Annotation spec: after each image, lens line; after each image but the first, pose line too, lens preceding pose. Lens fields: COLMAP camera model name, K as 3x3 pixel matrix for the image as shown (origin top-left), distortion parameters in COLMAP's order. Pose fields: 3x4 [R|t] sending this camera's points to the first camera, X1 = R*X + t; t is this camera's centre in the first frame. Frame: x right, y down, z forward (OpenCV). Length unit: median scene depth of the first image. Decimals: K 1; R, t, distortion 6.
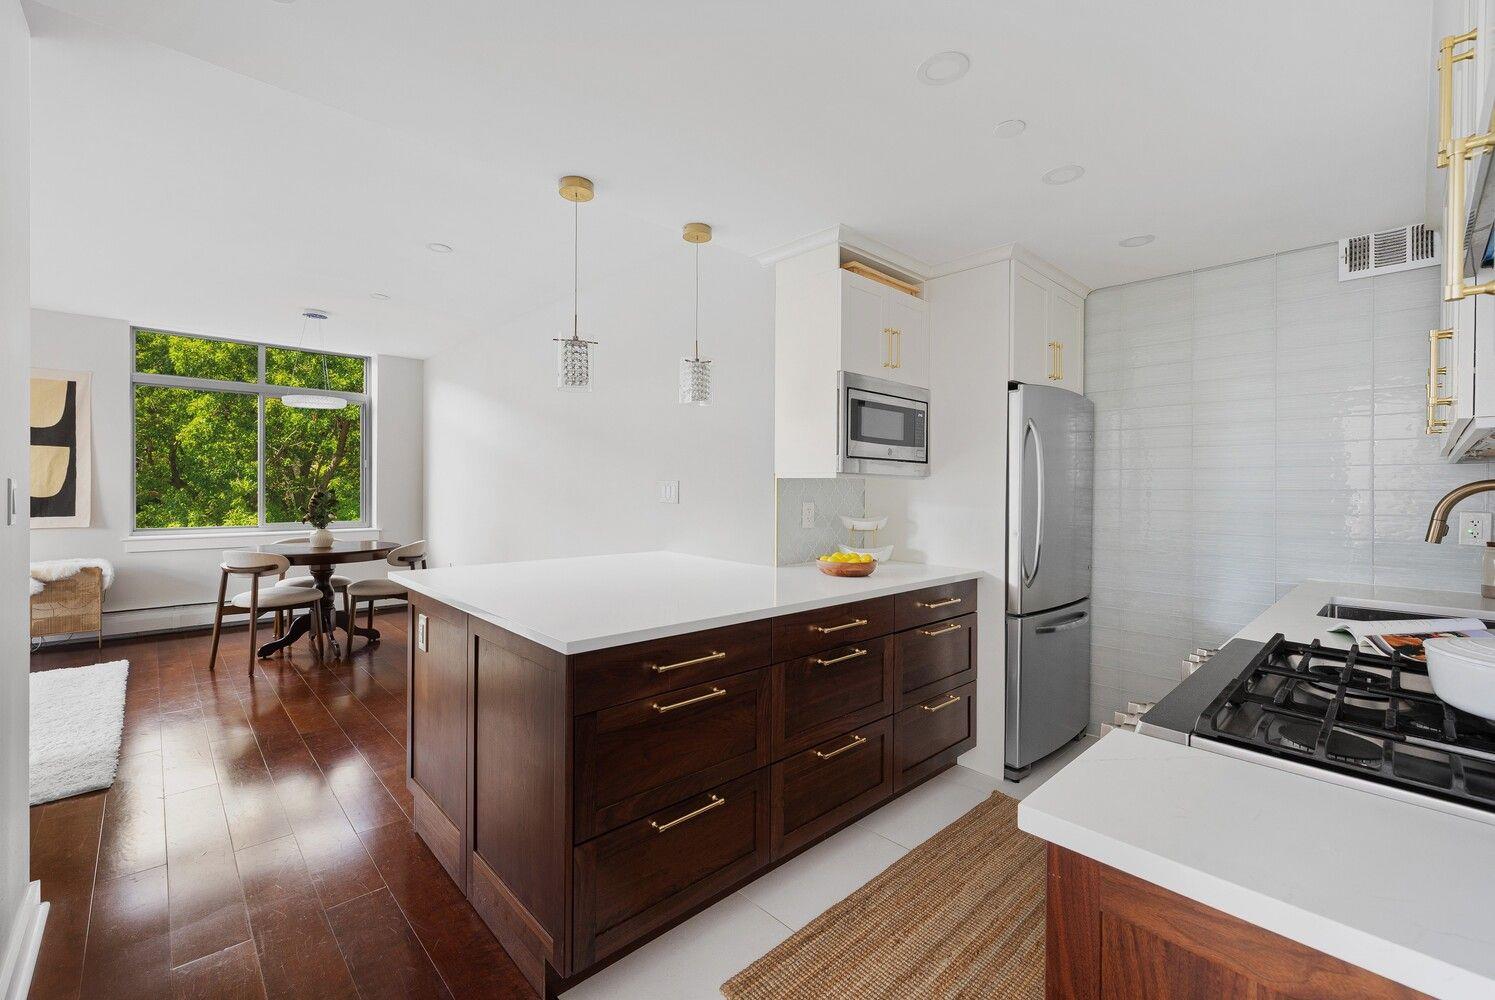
lens RADIAL K [[627.5, 0, 747.3], [0, 627.5, 491.3], [0, 0, 1]] dist [0.000372, -0.000035]
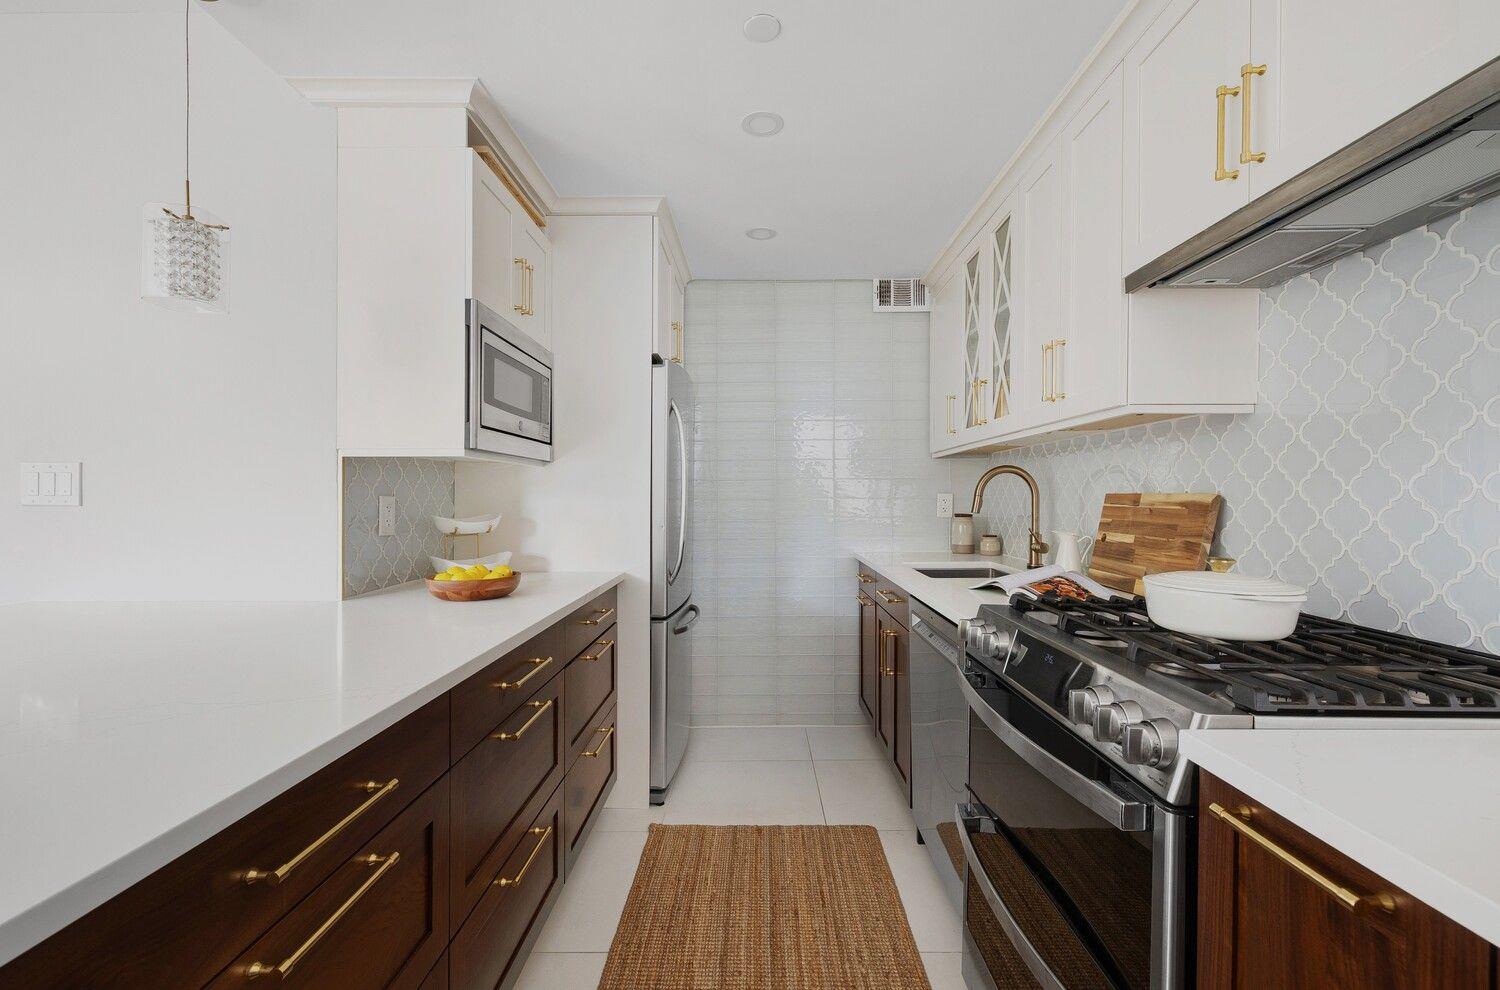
lens RADIAL K [[629.5, 0, 750.0], [0, 629.5, 495.0], [0, 0, 1]] dist [0.001713, 0.000006]
pose [[0.686132, -0.012722, 0.727366, -0.134990], [0.014654, 0.999886, 0.003666, 0.021460], [-0.727330, 0.008143, 0.686240, 0.295248]]
